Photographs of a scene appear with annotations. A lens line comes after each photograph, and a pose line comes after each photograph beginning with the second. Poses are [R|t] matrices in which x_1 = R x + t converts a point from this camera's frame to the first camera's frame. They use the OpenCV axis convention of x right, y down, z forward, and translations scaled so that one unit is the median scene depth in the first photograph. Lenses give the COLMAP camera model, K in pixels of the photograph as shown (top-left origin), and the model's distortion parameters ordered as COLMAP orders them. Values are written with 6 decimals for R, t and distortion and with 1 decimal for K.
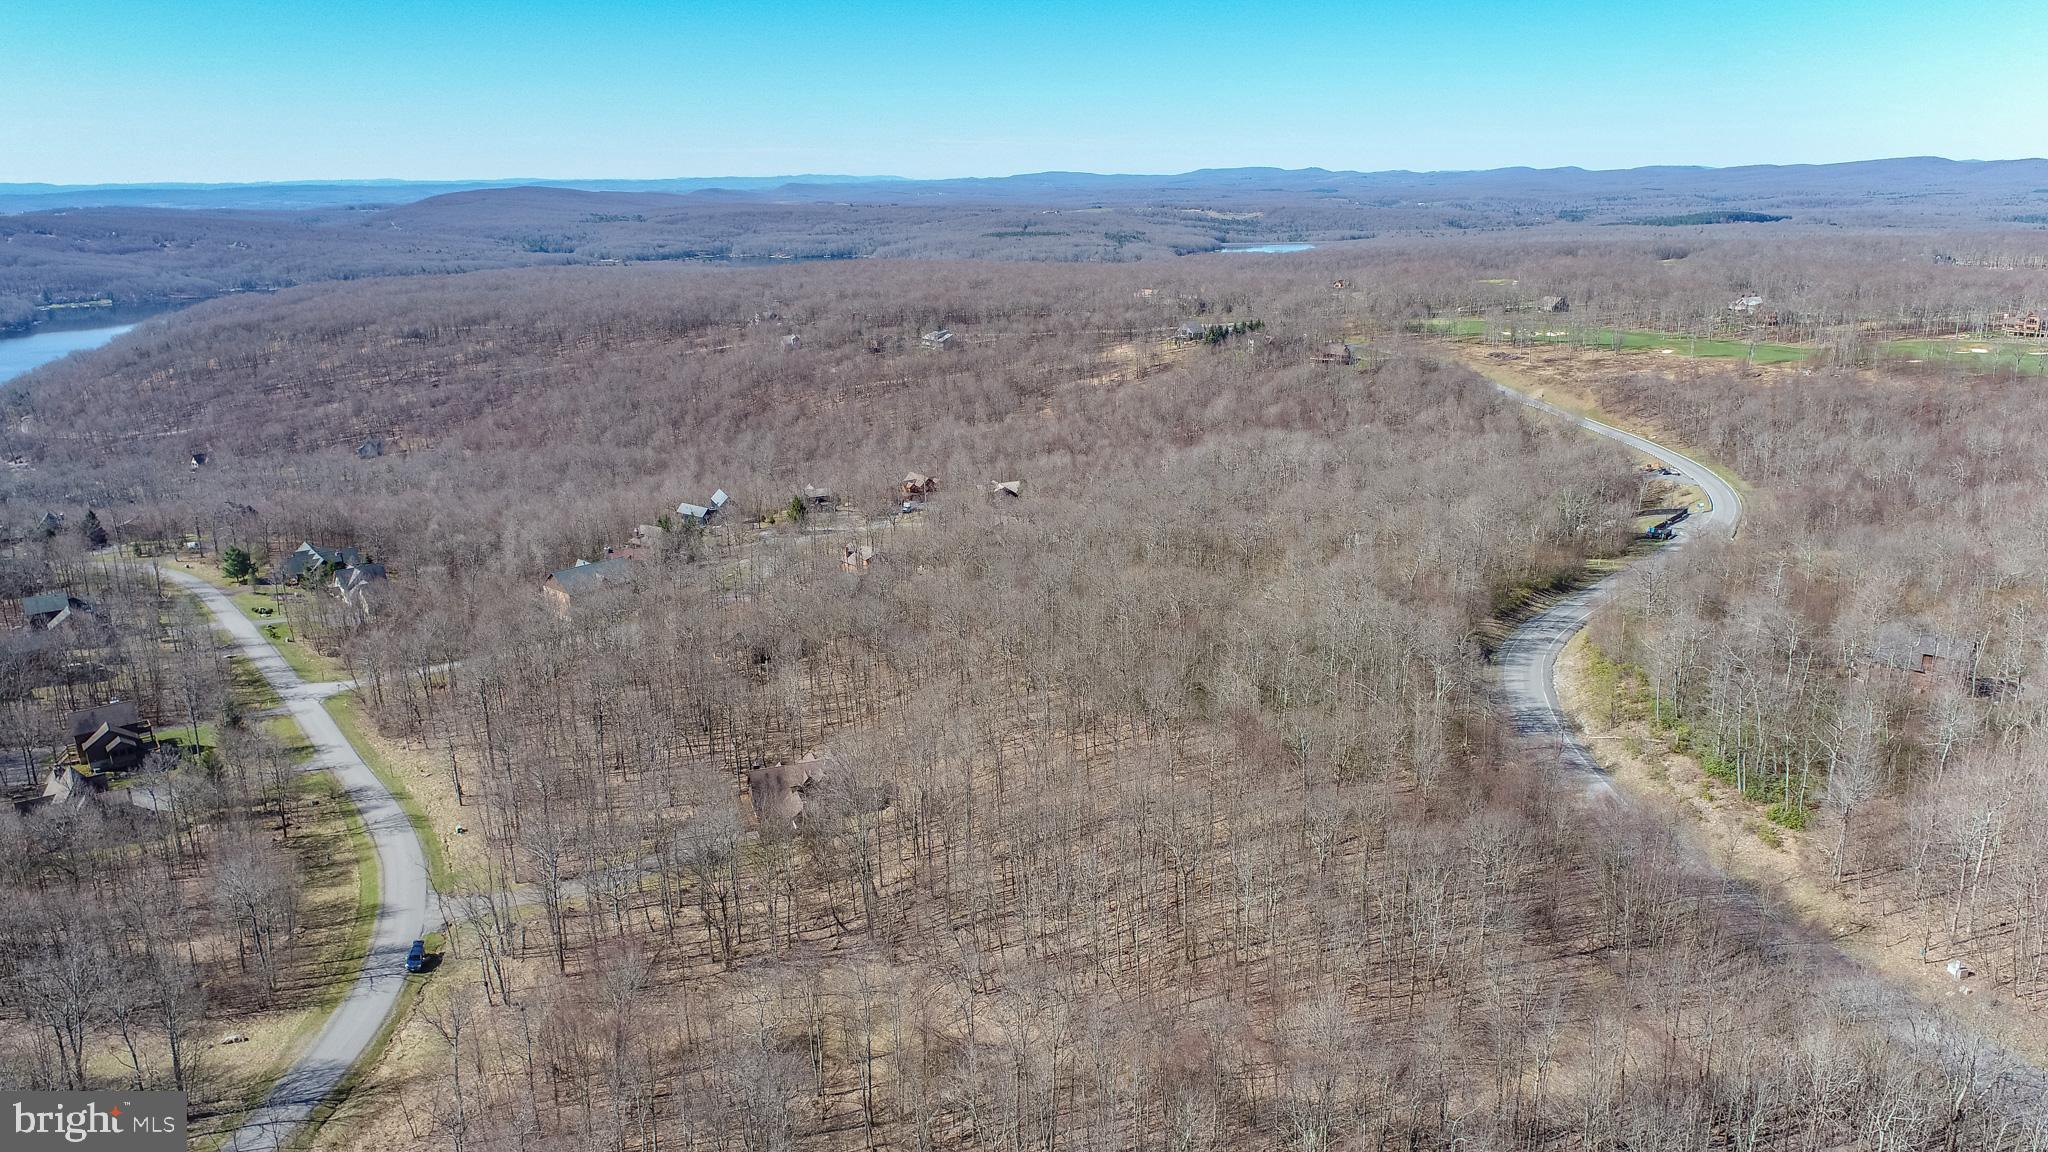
lens RADIAL K [[1384.6, 0, 1024.0], [0, 1384.6, 576.0], [0, 0, 1]] dist [-0.016152, 0.009002]
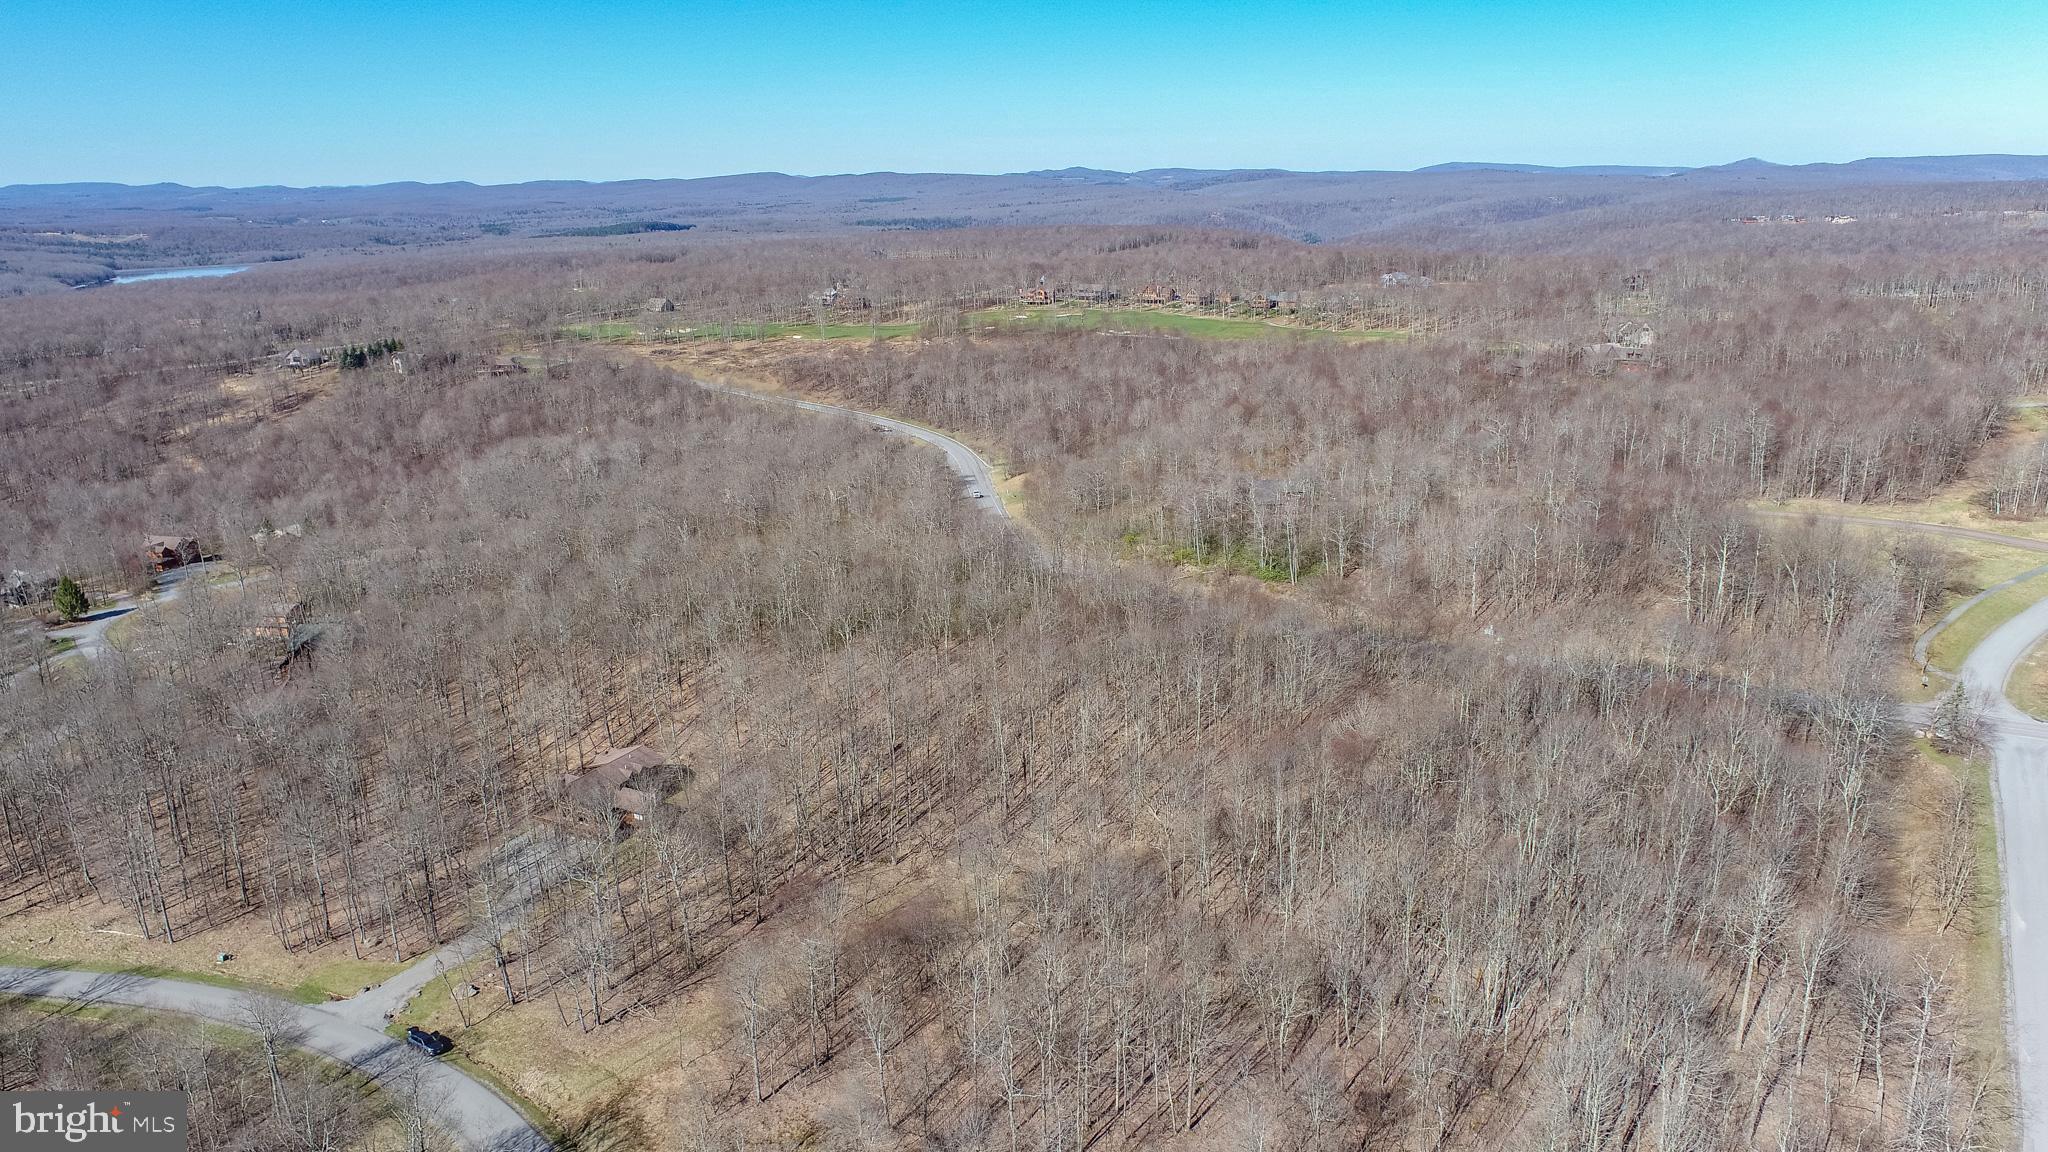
lens RADIAL K [[1384.6, 0, 1024.0], [0, 1384.6, 576.0], [0, 0, 1]] dist [-0.016152, 0.009002]
pose [[0.733088, -0.183336, 0.654958, -0.134207], [0.189914, 0.979859, 0.061714, -0.000810], [-0.653081, 0.079144, 0.753141, 0.009602]]
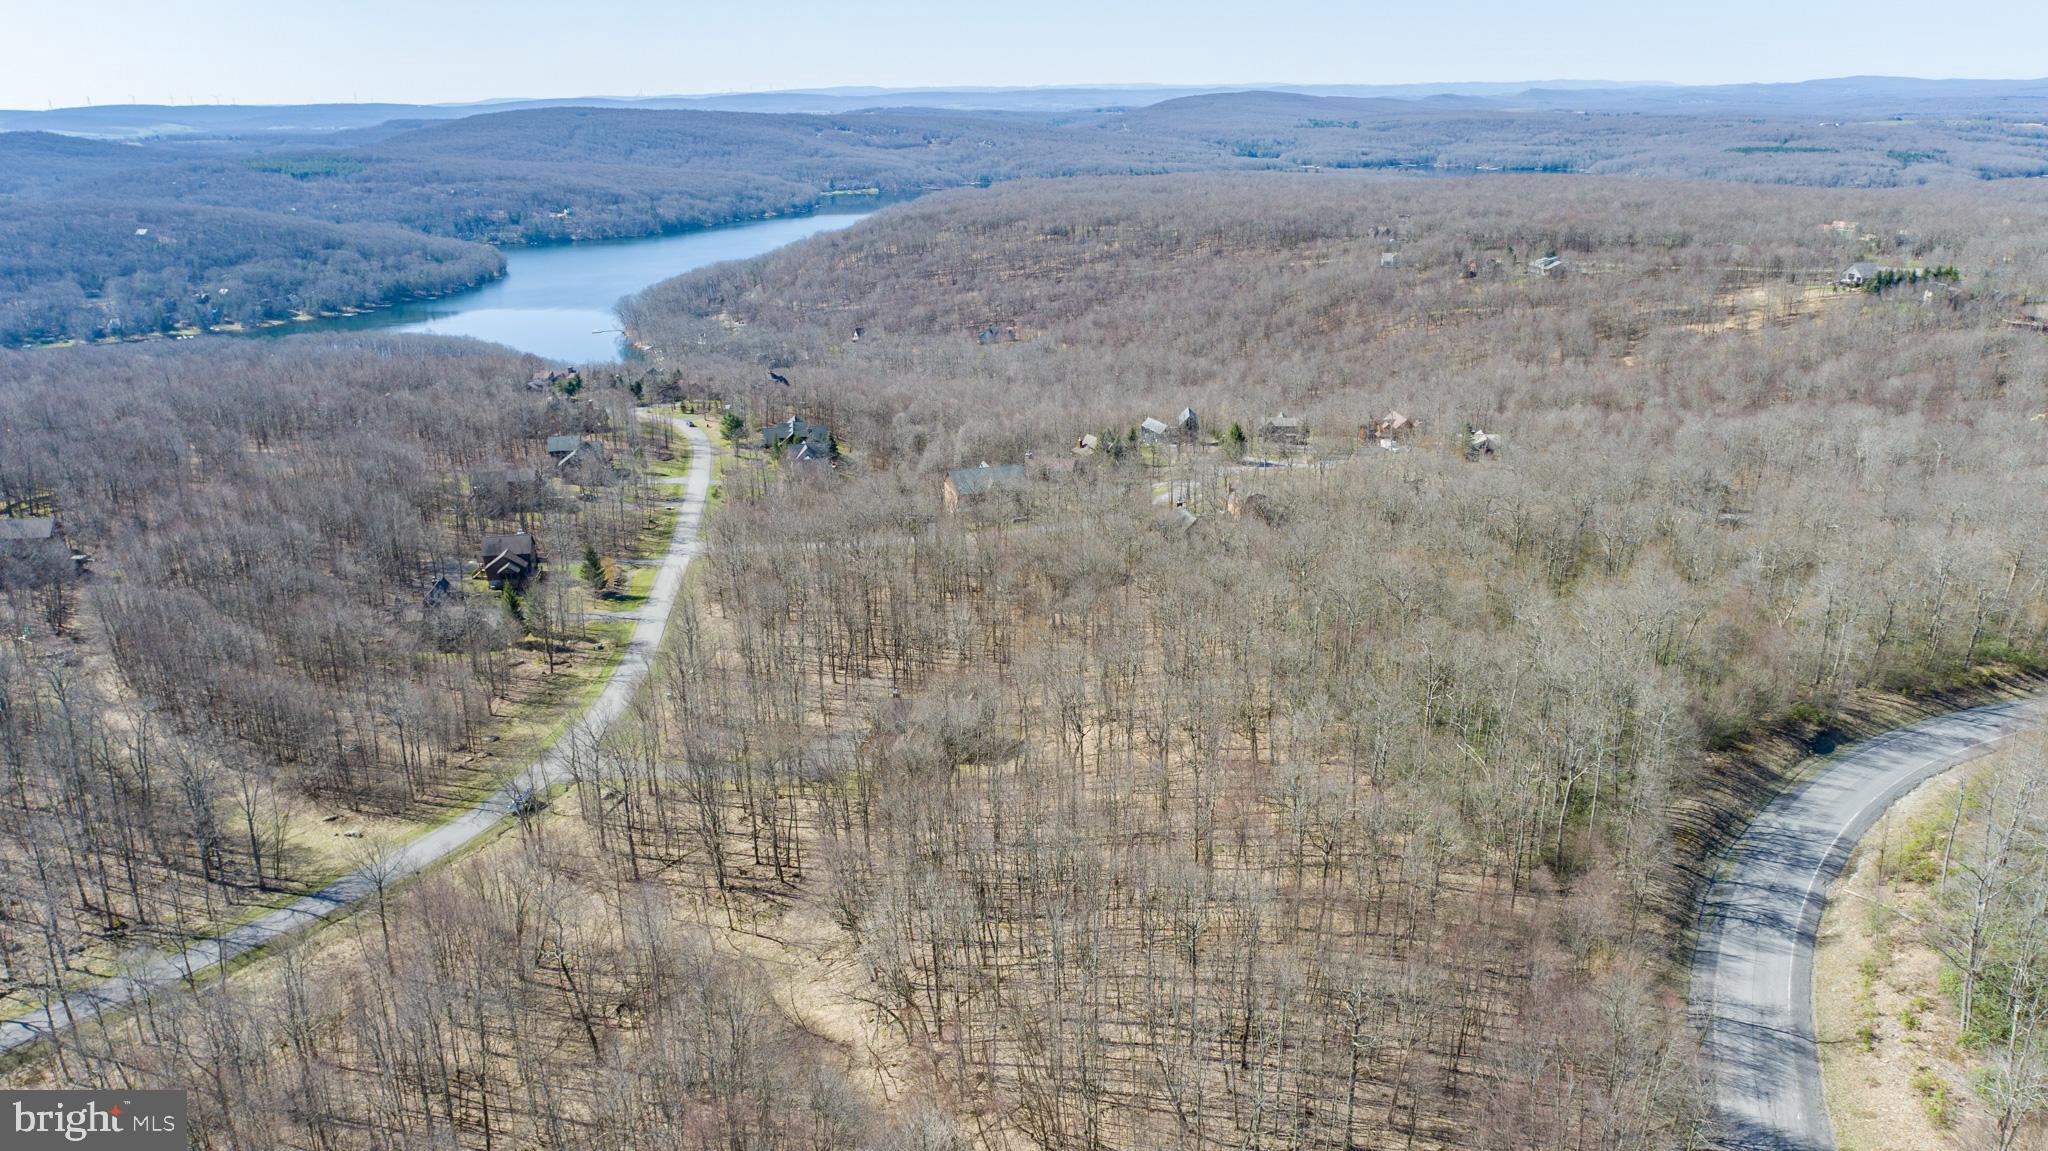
lens RADIAL K [[1384.6, 0, 1024.0], [0, 1384.6, 575.5], [0, 0, 1]] dist [-0.016152, 0.009002]
pose [[0.875399, 0.160881, -0.455844, 0.077020], [-0.132148, 0.986718, 0.094465, -0.012141], [0.464988, -0.022455, 0.885032, 0.041469]]
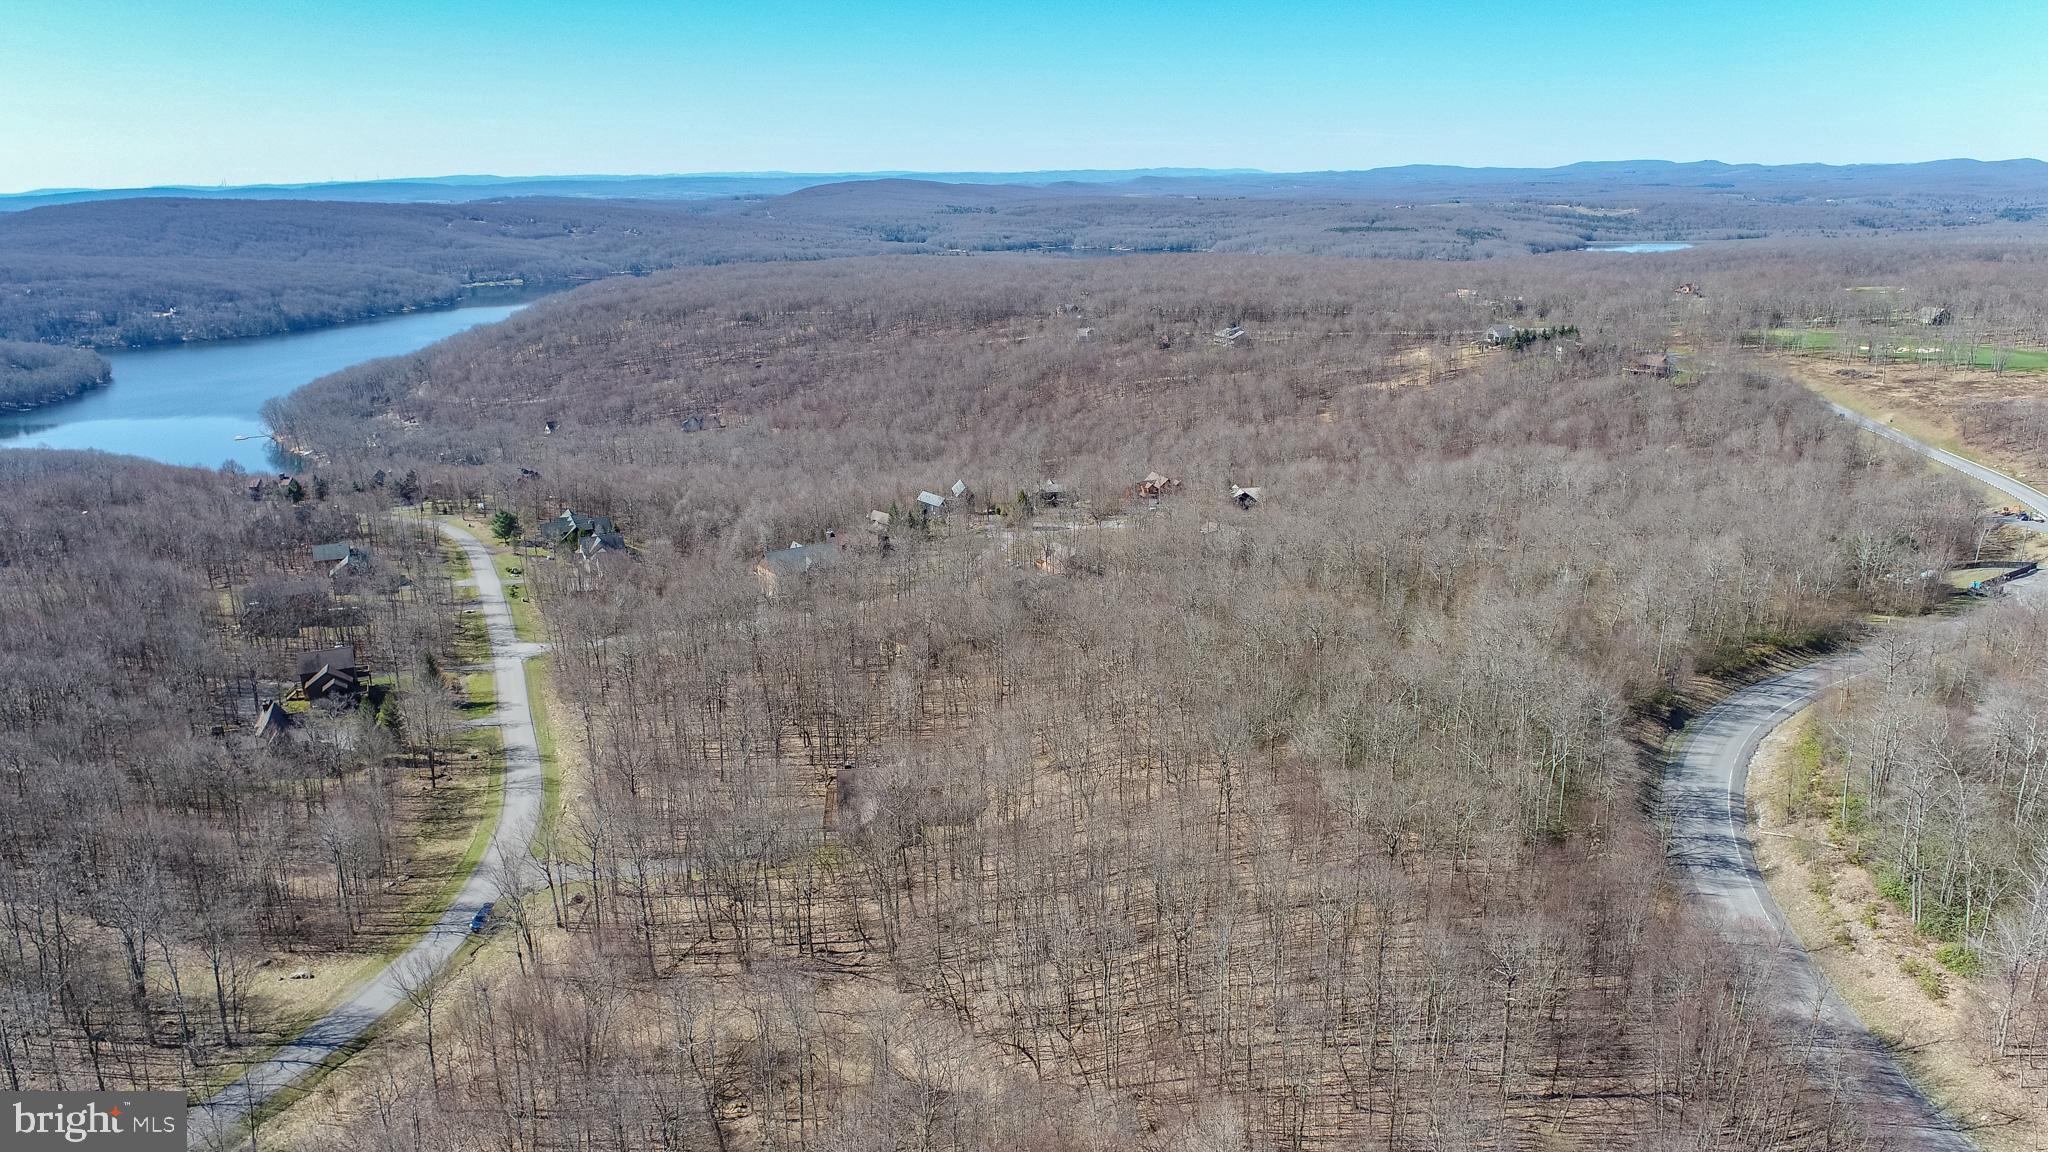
lens RADIAL K [[1384.6, 0, 1024.0], [0, 1384.6, 576.0], [0, 0, 1]] dist [-0.016152, 0.009002]
pose [[0.969269, 0.068336, -0.236320, 0.036774], [-0.067229, 0.997656, 0.012748, -0.004575], [0.236637, 0.003531, 0.971592, 0.016020]]
